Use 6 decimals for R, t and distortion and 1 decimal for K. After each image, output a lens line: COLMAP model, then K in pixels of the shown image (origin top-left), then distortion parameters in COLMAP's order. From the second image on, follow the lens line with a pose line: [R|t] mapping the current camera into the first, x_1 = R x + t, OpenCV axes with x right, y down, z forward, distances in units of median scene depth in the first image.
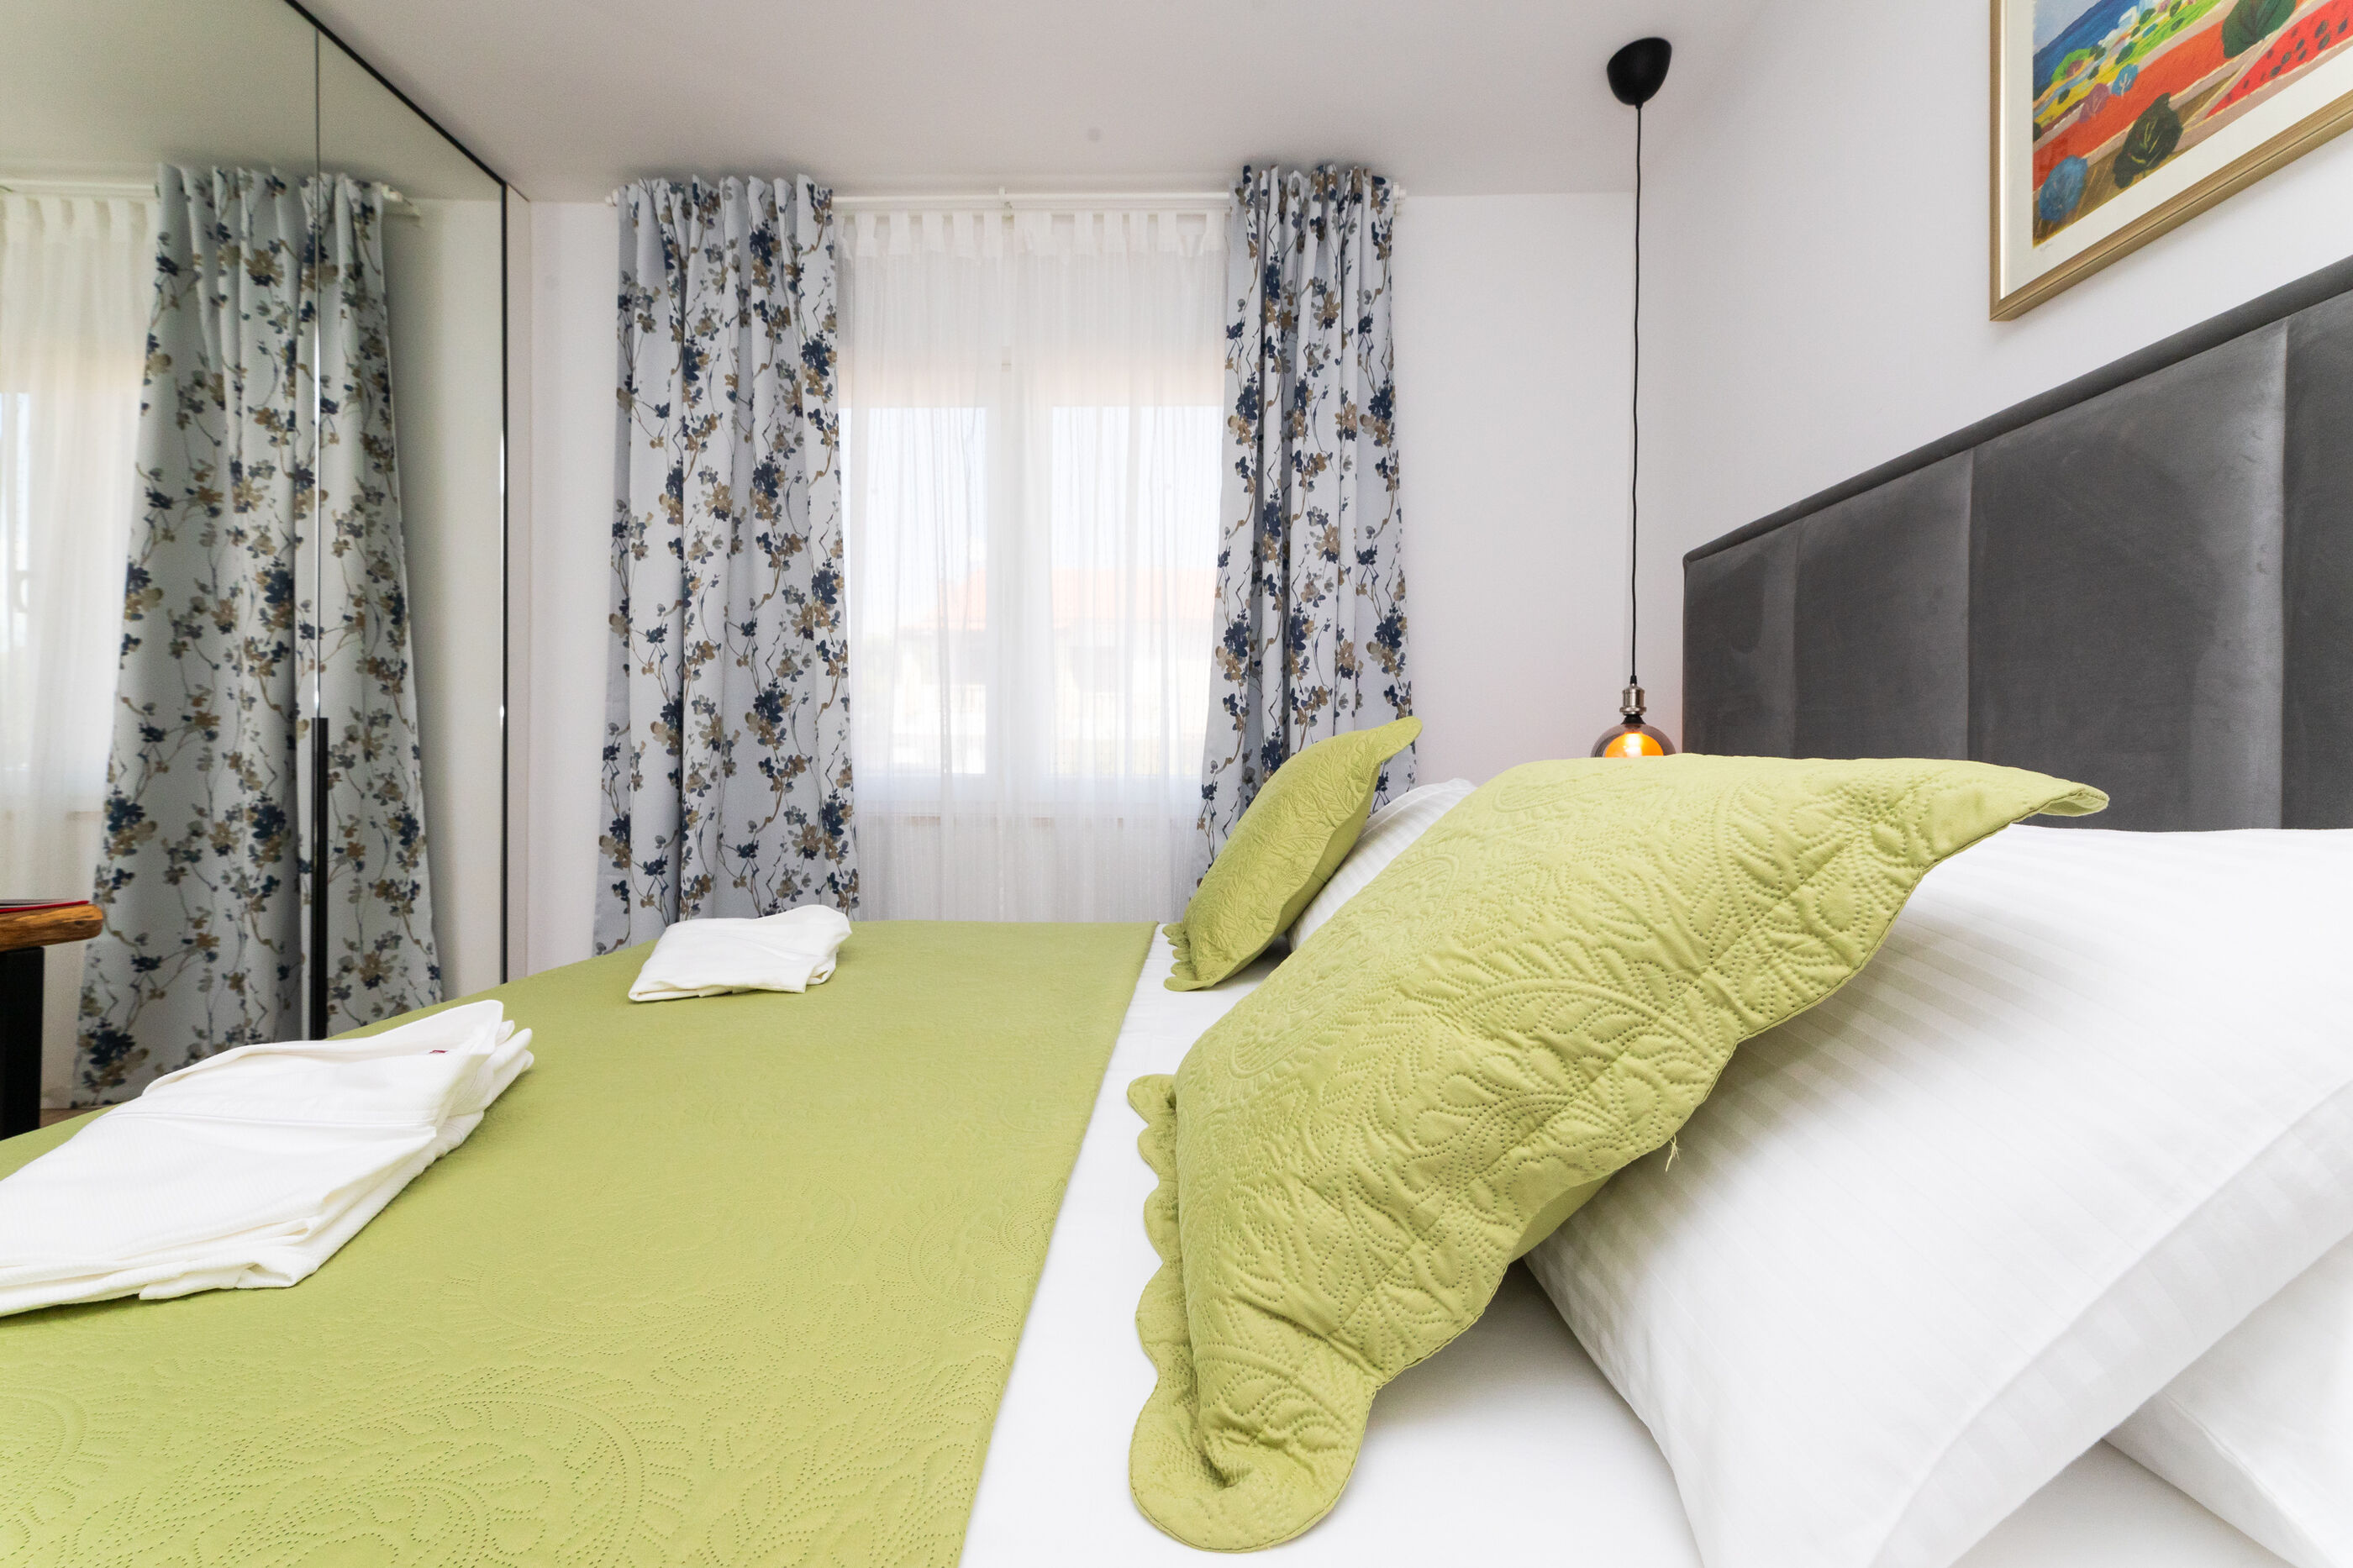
lens RADIAL K [[937.2, 0, 1169.0], [0, 937.2, 759.8], [0, 0, 1]] dist [0.000697, 0.000126]
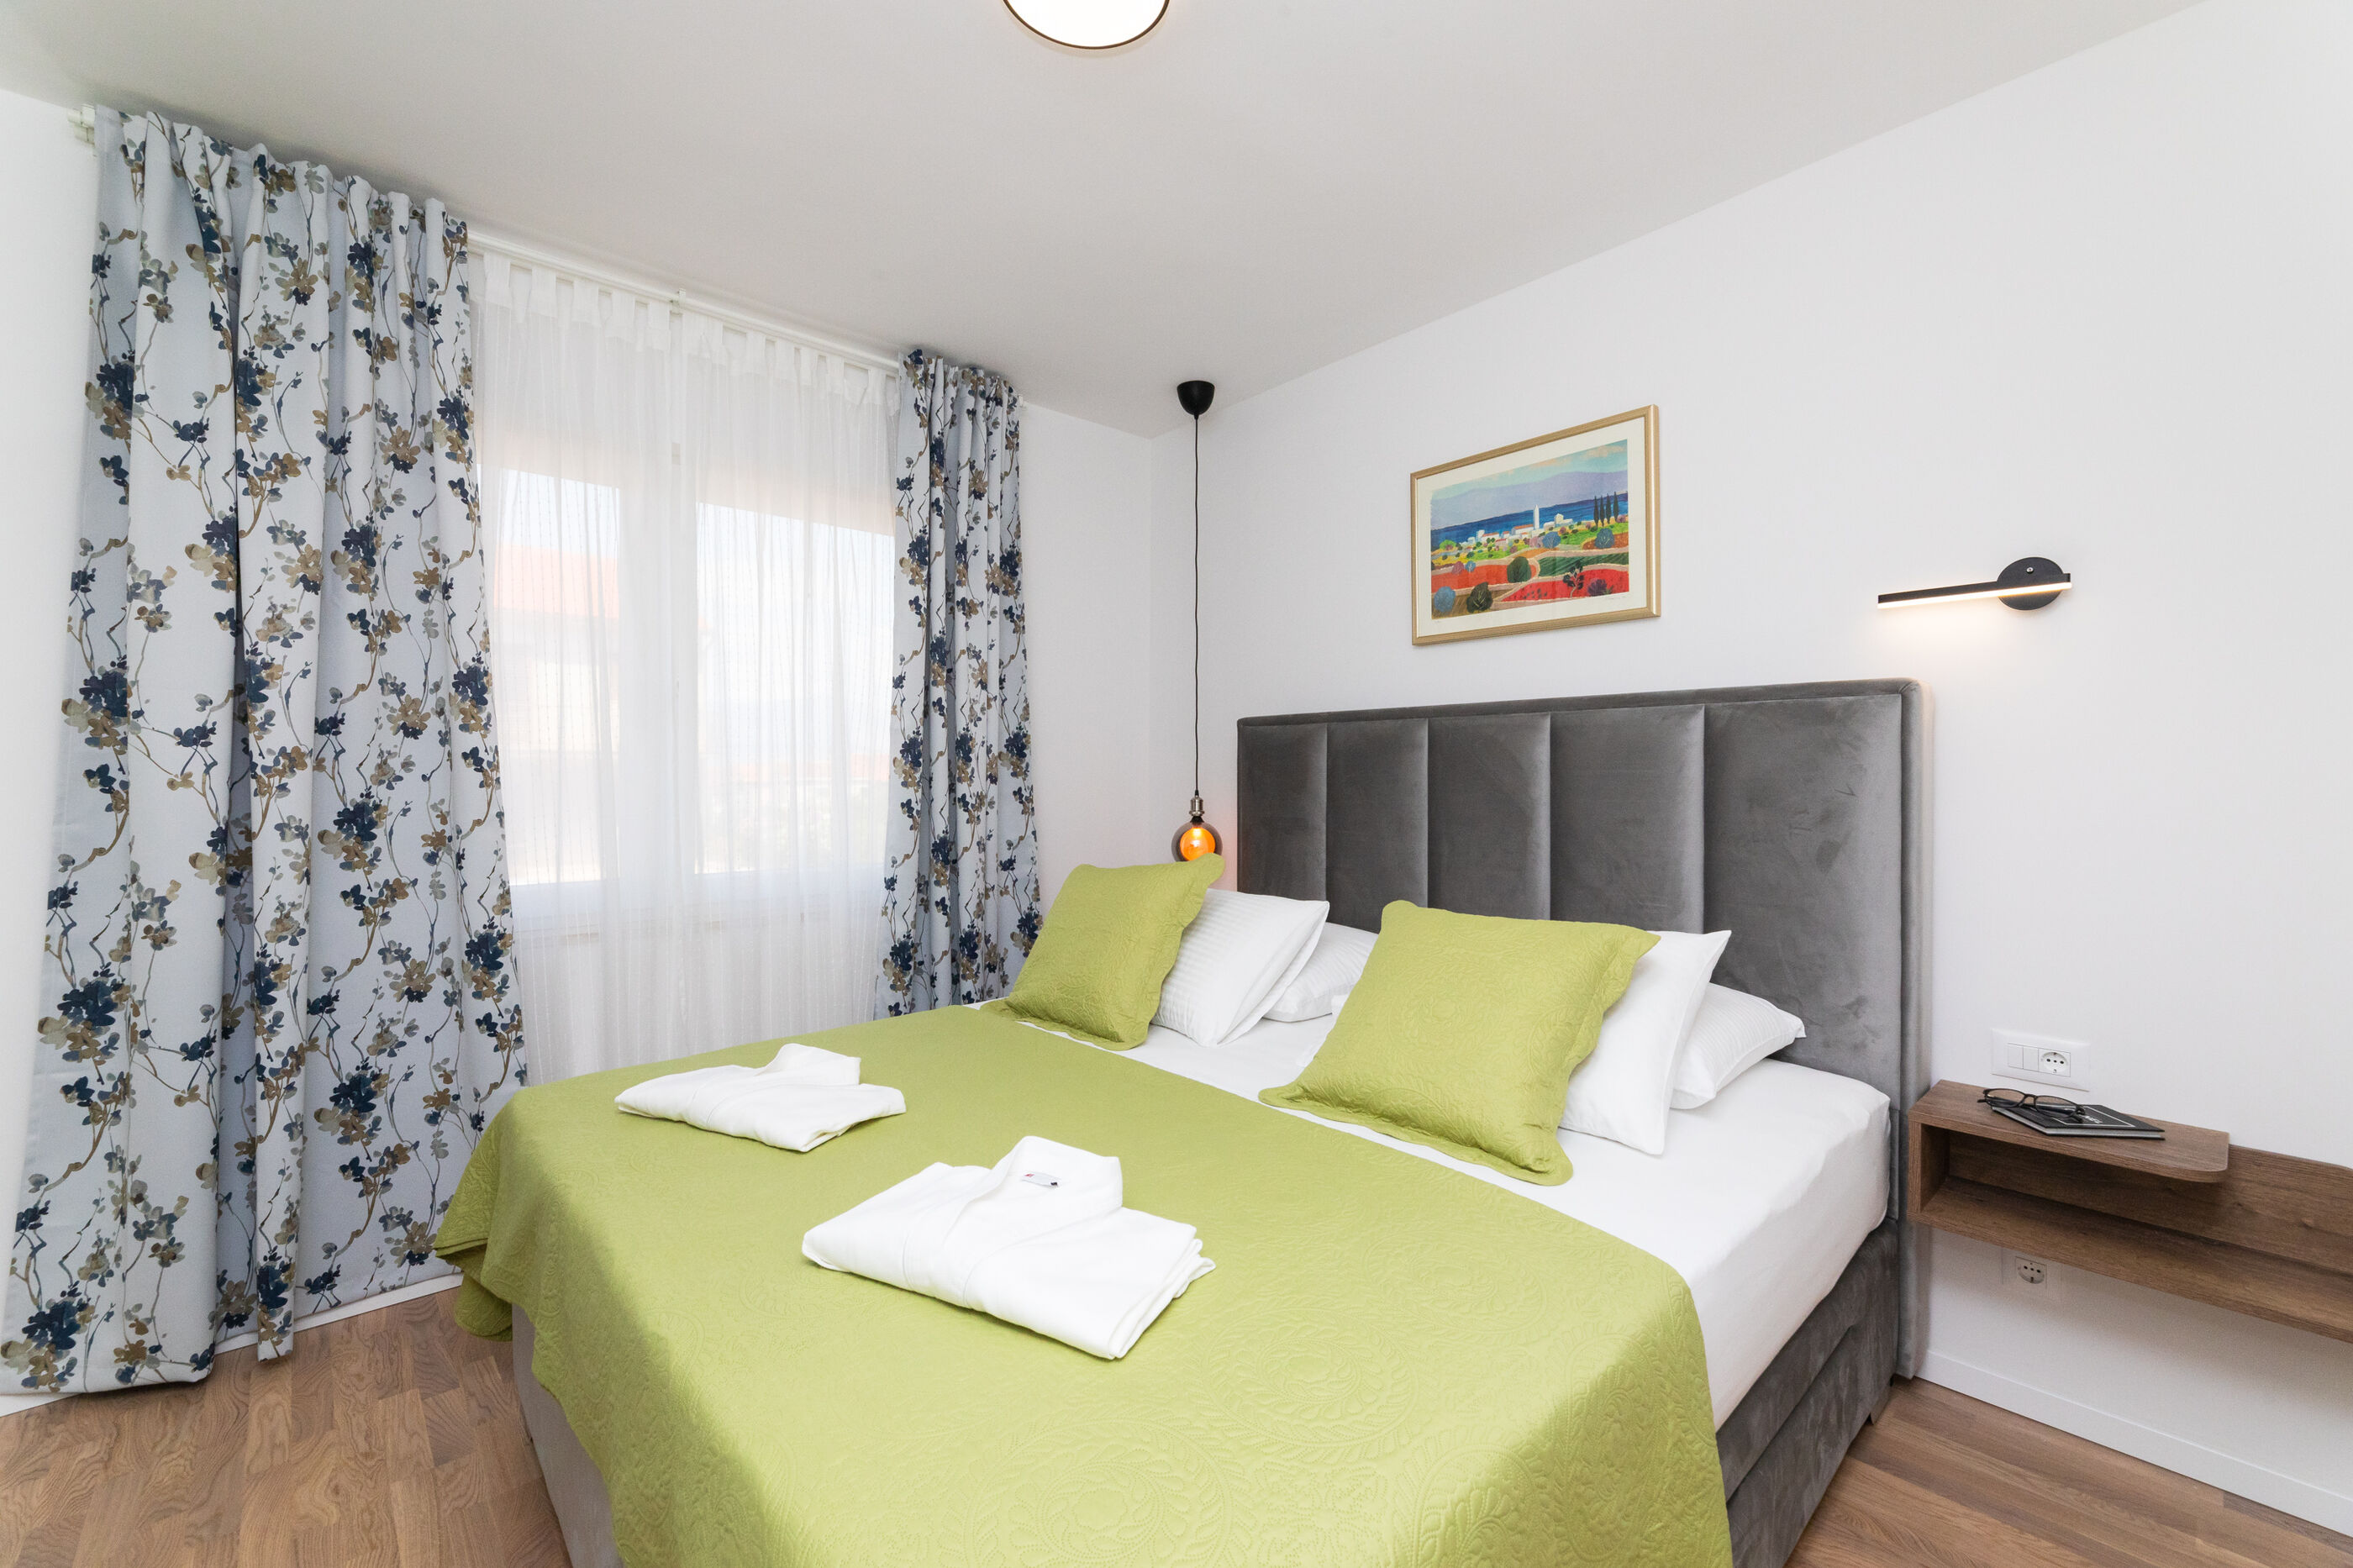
lens RADIAL K [[964.1, 0, 1183.3], [0, 964.1, 762.2], [0, 0, 1]] dist [-0.002303, -0.000324]
pose [[0.723483, 0.003482, 0.690334, -0.507198], [0.003895, 0.999951, -0.009126, -0.102466], [-0.690331, 0.009291, 0.723434, -0.098792]]
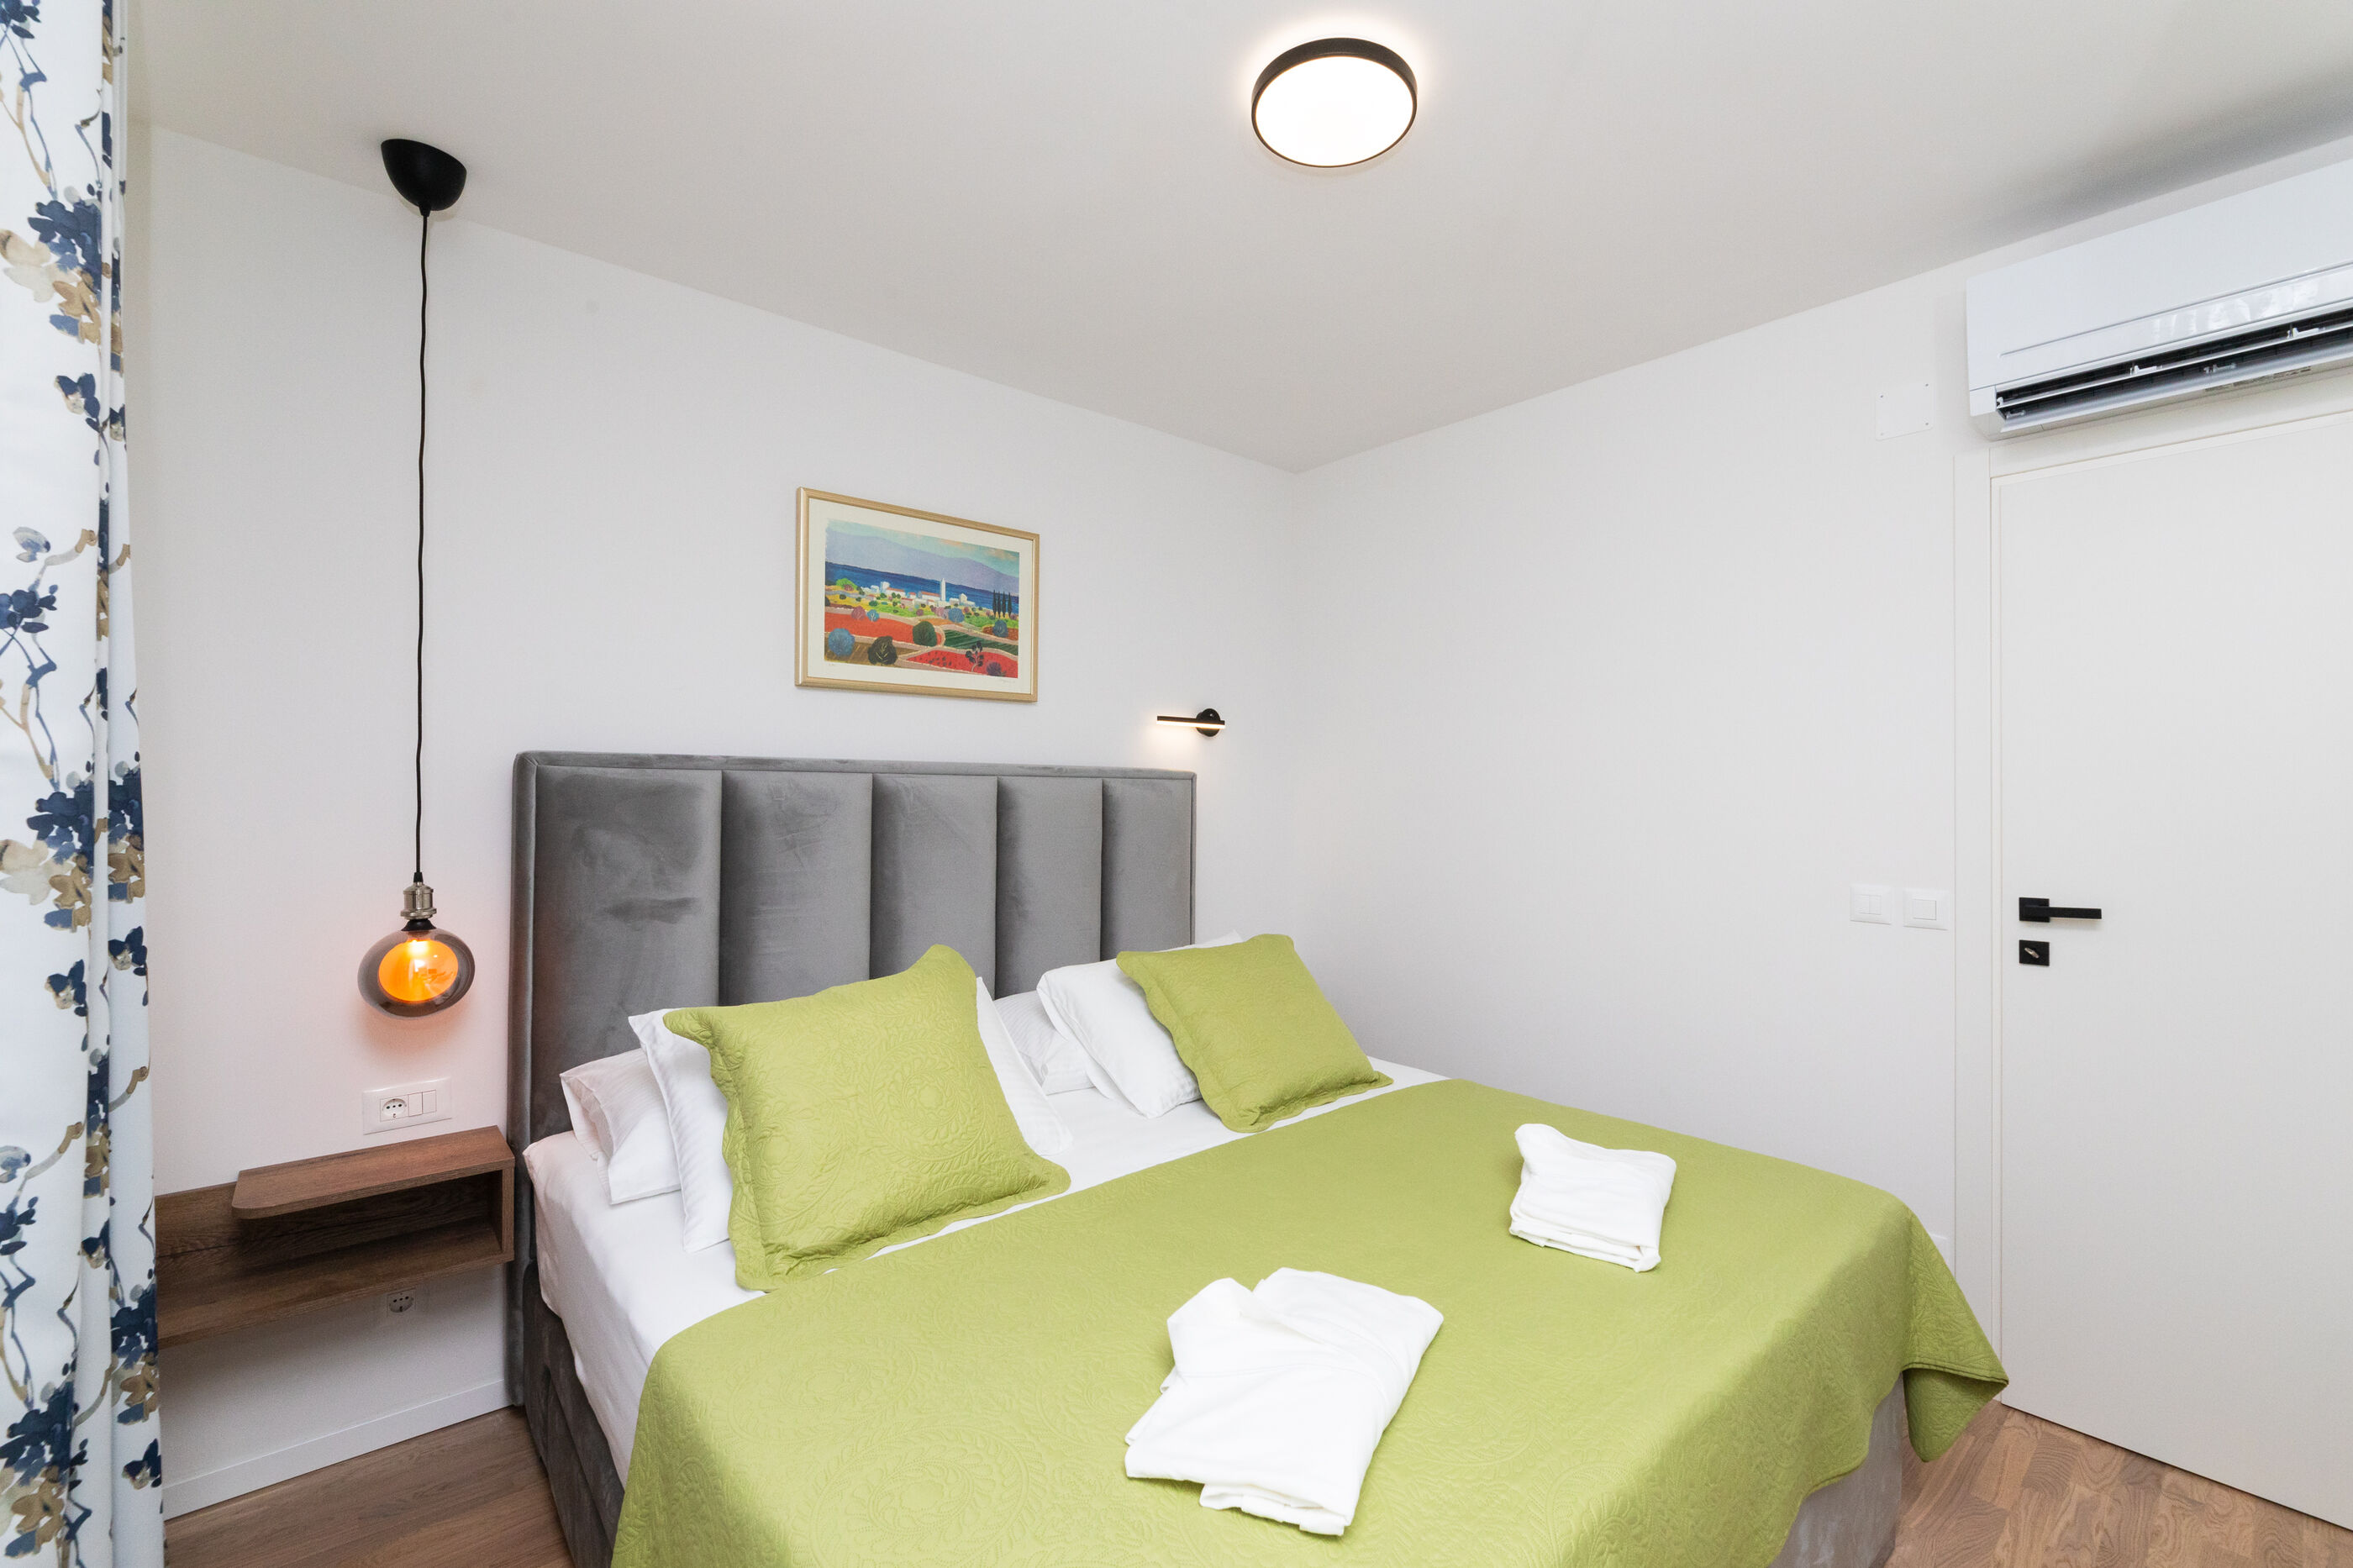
lens RADIAL K [[1008.6, 0, 1176.5], [0, 1008.6, 784.0], [0, 0, 1]] dist [-0.000361, -0.000056]
pose [[-0.674365, 0.008686, 0.738347, -0.548650], [-0.002255, 0.999902, -0.013822, -0.134754], [-0.738395, -0.010986, -0.674279, 0.938122]]
